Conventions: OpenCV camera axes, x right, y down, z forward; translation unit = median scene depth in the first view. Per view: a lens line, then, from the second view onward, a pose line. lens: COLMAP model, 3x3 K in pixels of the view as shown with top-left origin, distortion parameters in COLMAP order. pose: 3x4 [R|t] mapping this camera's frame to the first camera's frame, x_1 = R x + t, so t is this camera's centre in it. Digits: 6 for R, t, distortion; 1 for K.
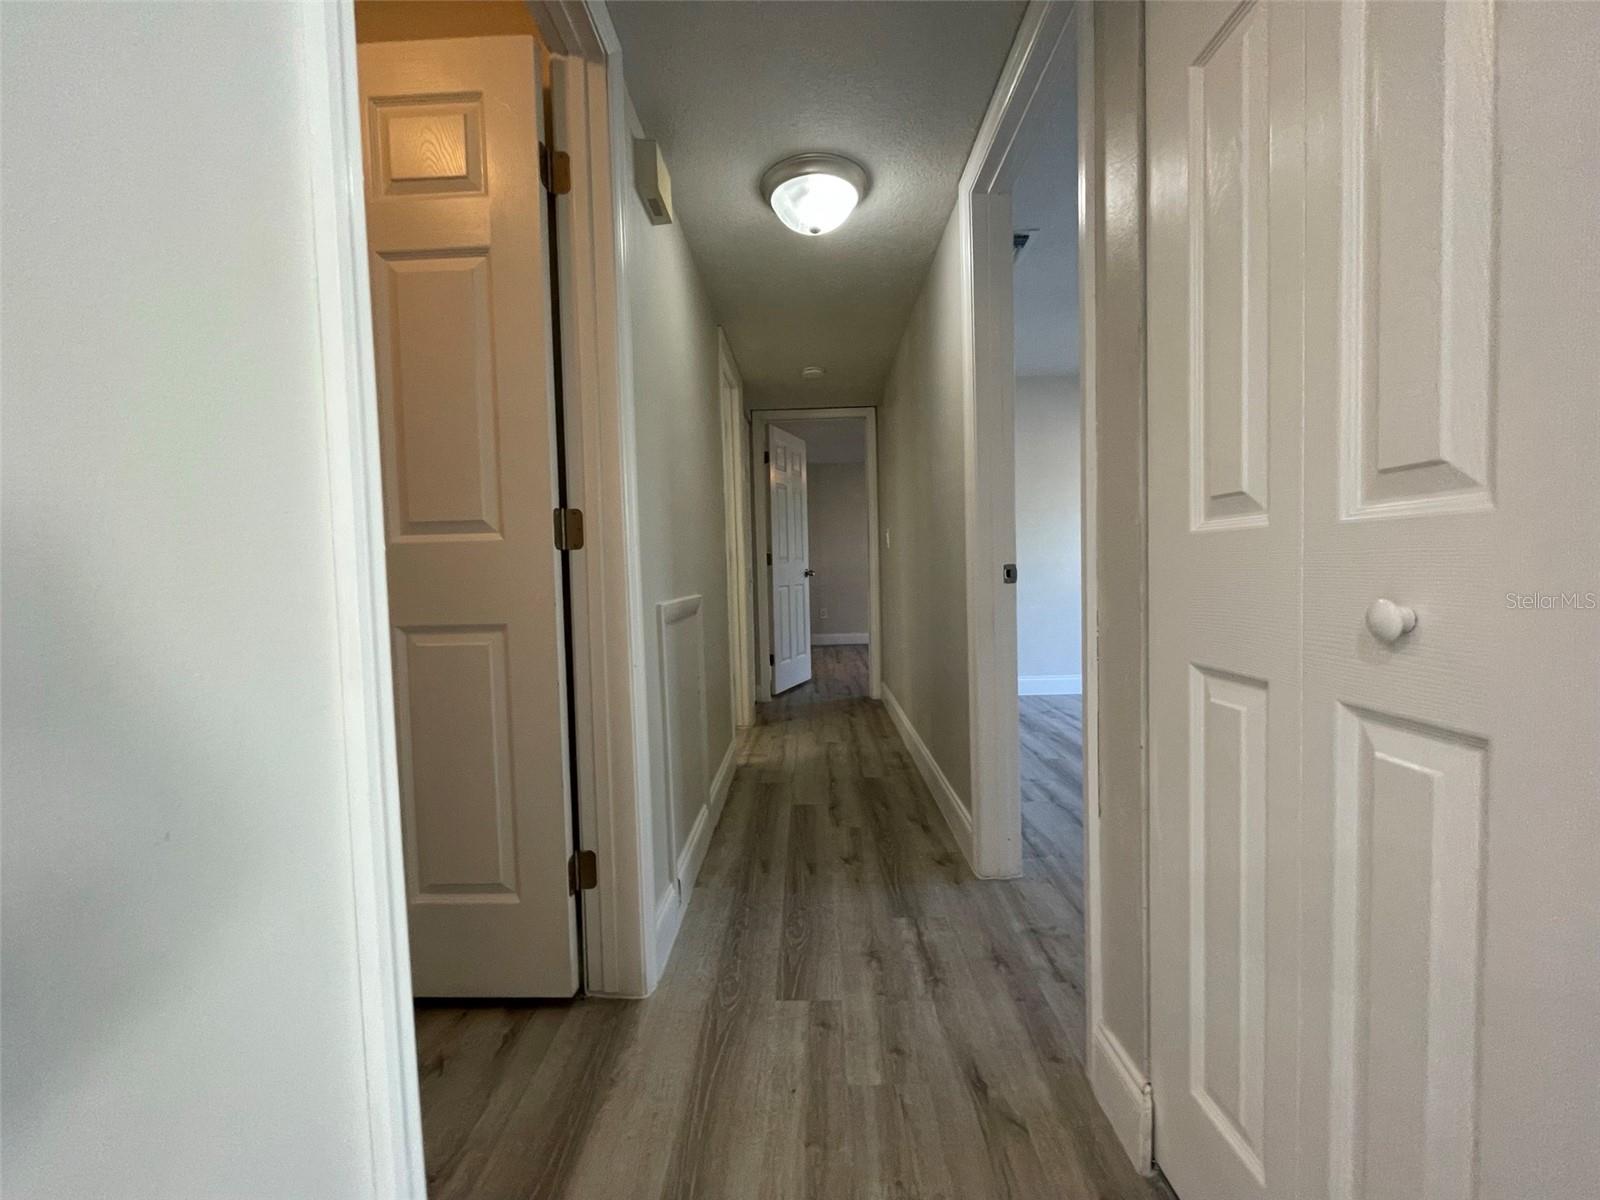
lens RADIAL K [[649.5, 0, 804.5], [0, 649.5, 597.0], [0, 0, 1]] dist [-0.004128, 0.000147]
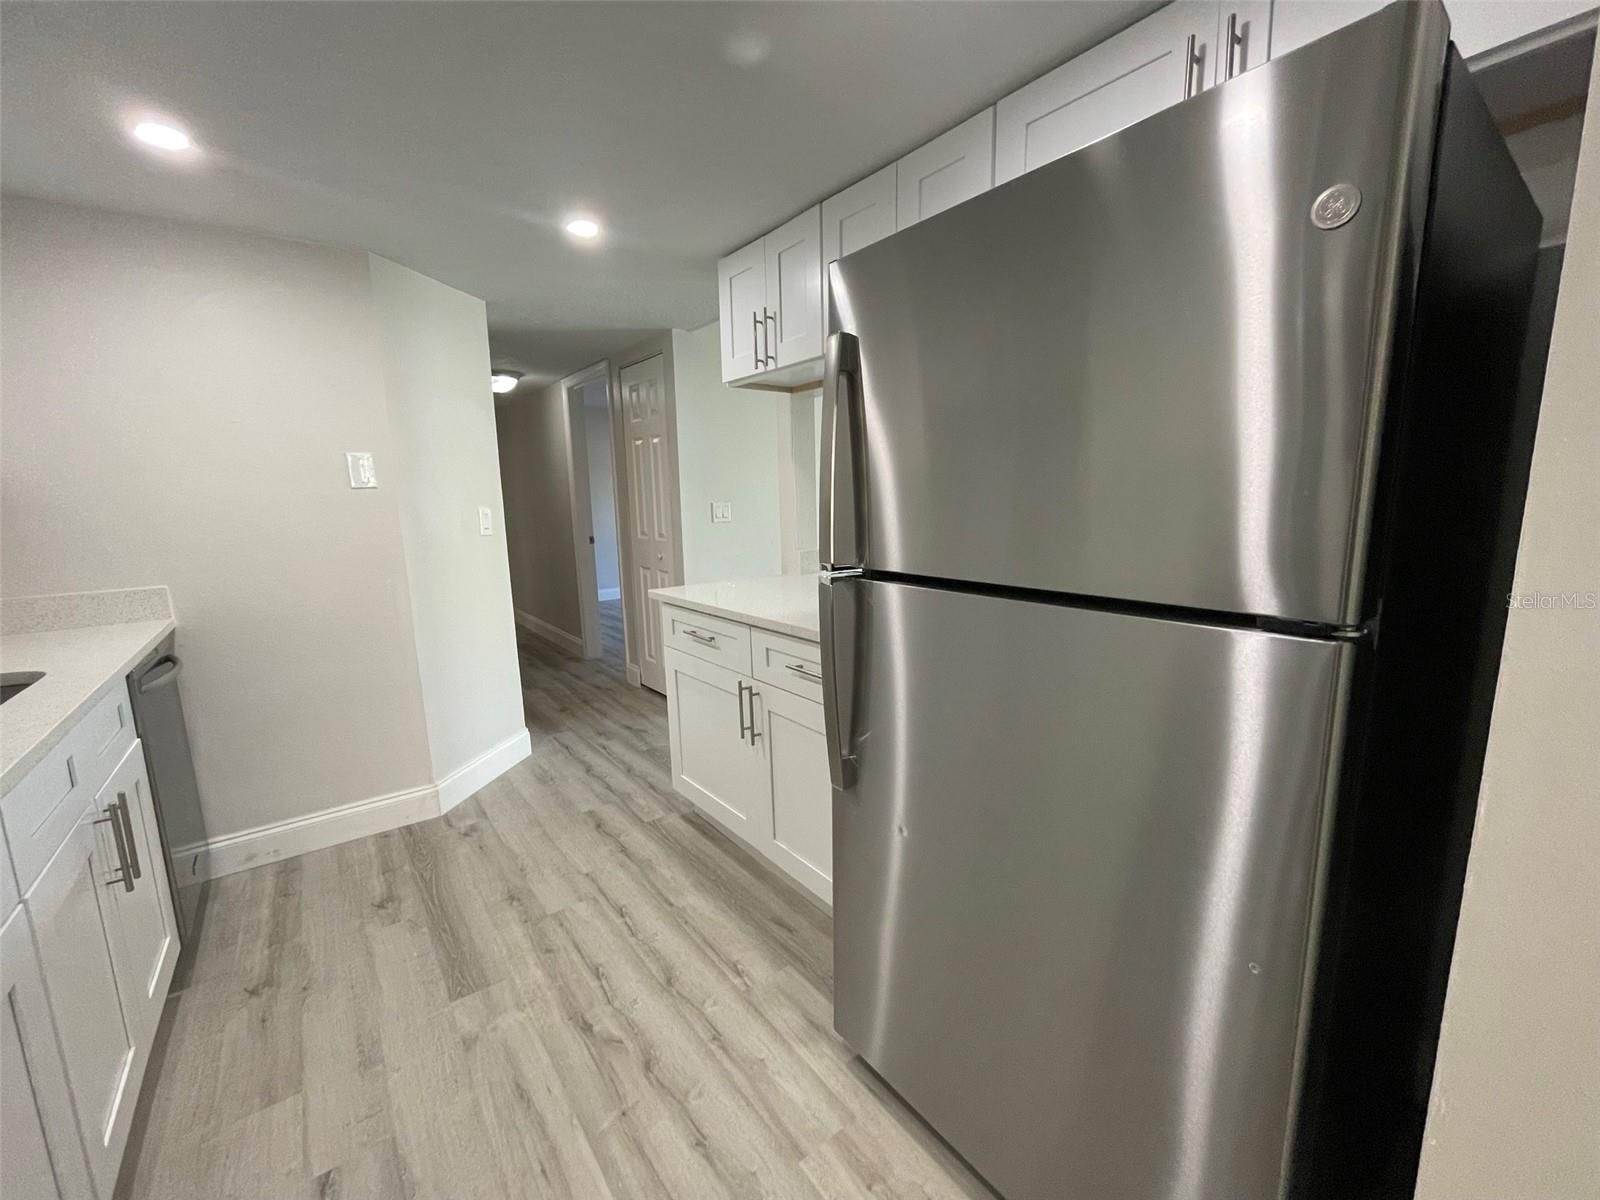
lens RADIAL K [[649.5, 0, 800.3], [0, 649.5, 599.6], [0, 0, 1]] dist [-0.004128, 0.000147]
pose [[0.788996, -0.091891, 0.607488, -0.758531], [0.026790, 0.992957, 0.115404, -0.094691], [-0.613815, -0.074779, 0.785901, -1.905409]]
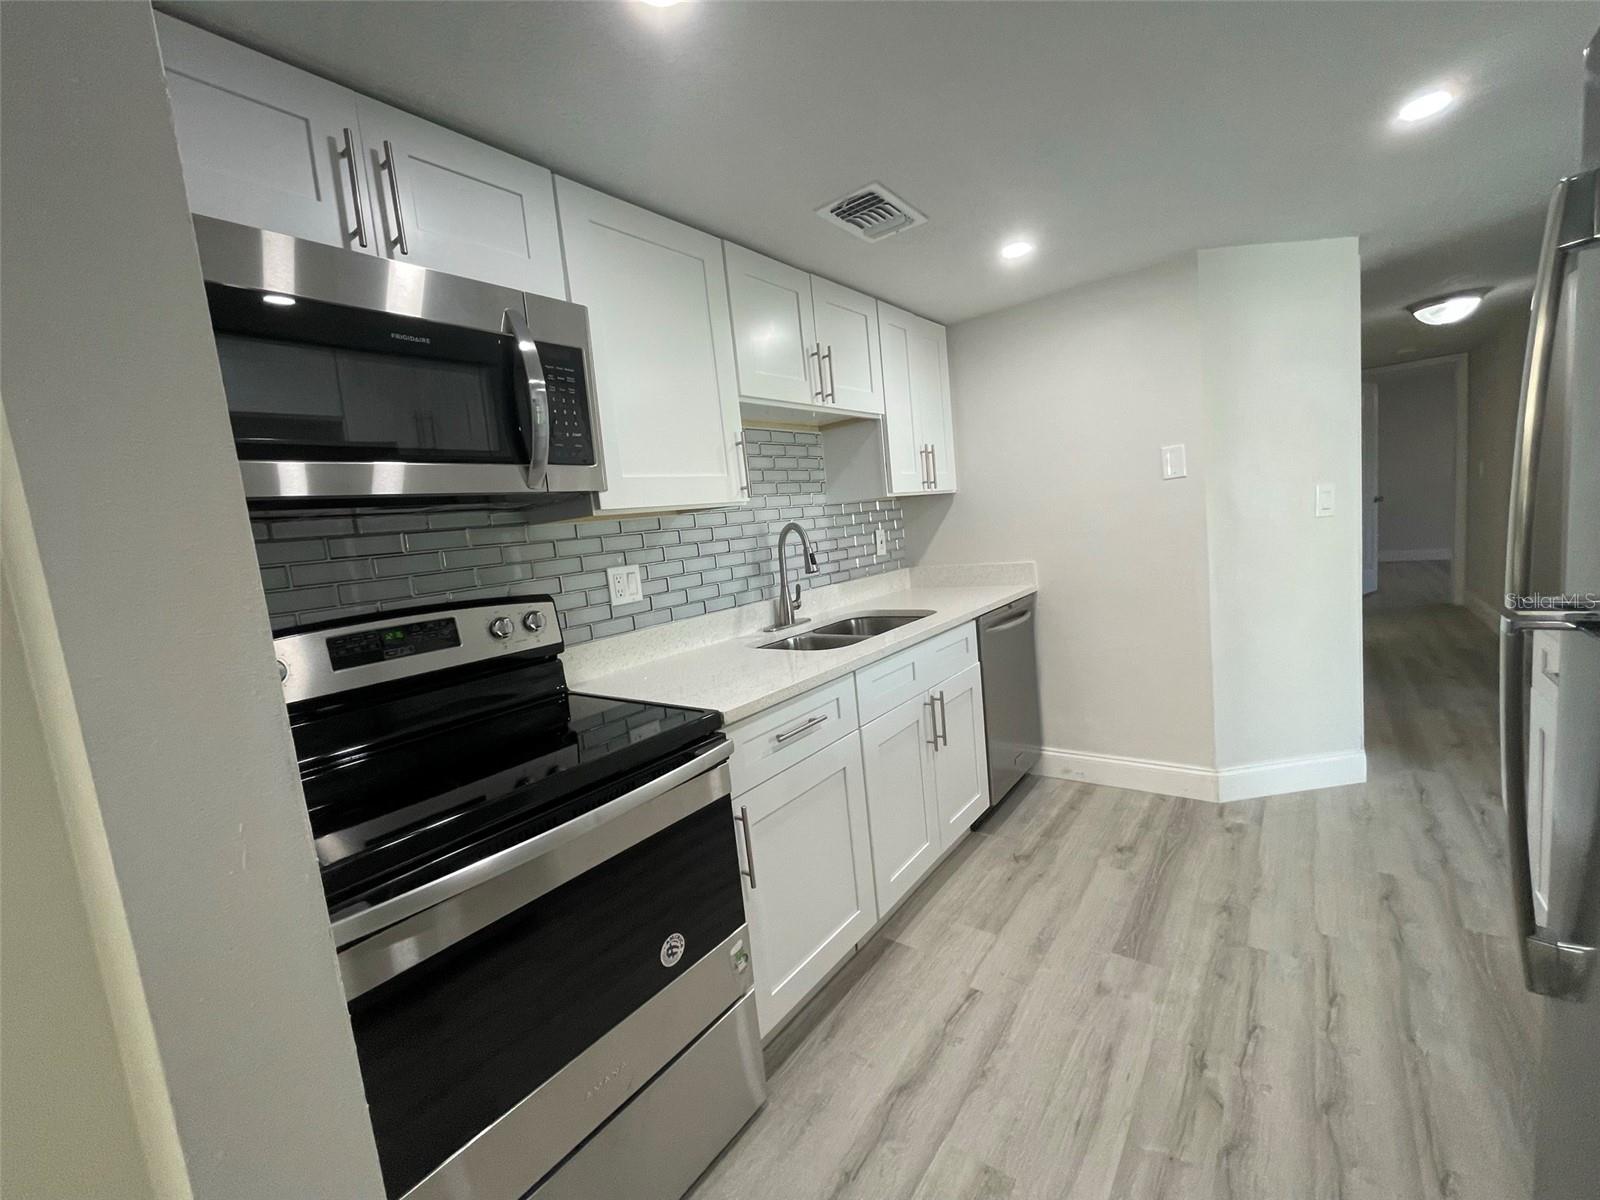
lens RADIAL K [[649.5, 0, 799.0], [0, 649.5, 600.7], [0, 0, 1]] dist [-0.004128, 0.000147]
pose [[0.792660, 0.013762, -0.609508, -0.376762], [0.059390, 0.993247, 0.099663, -0.117867], [0.606764, -0.115198, 0.786490, -1.966419]]
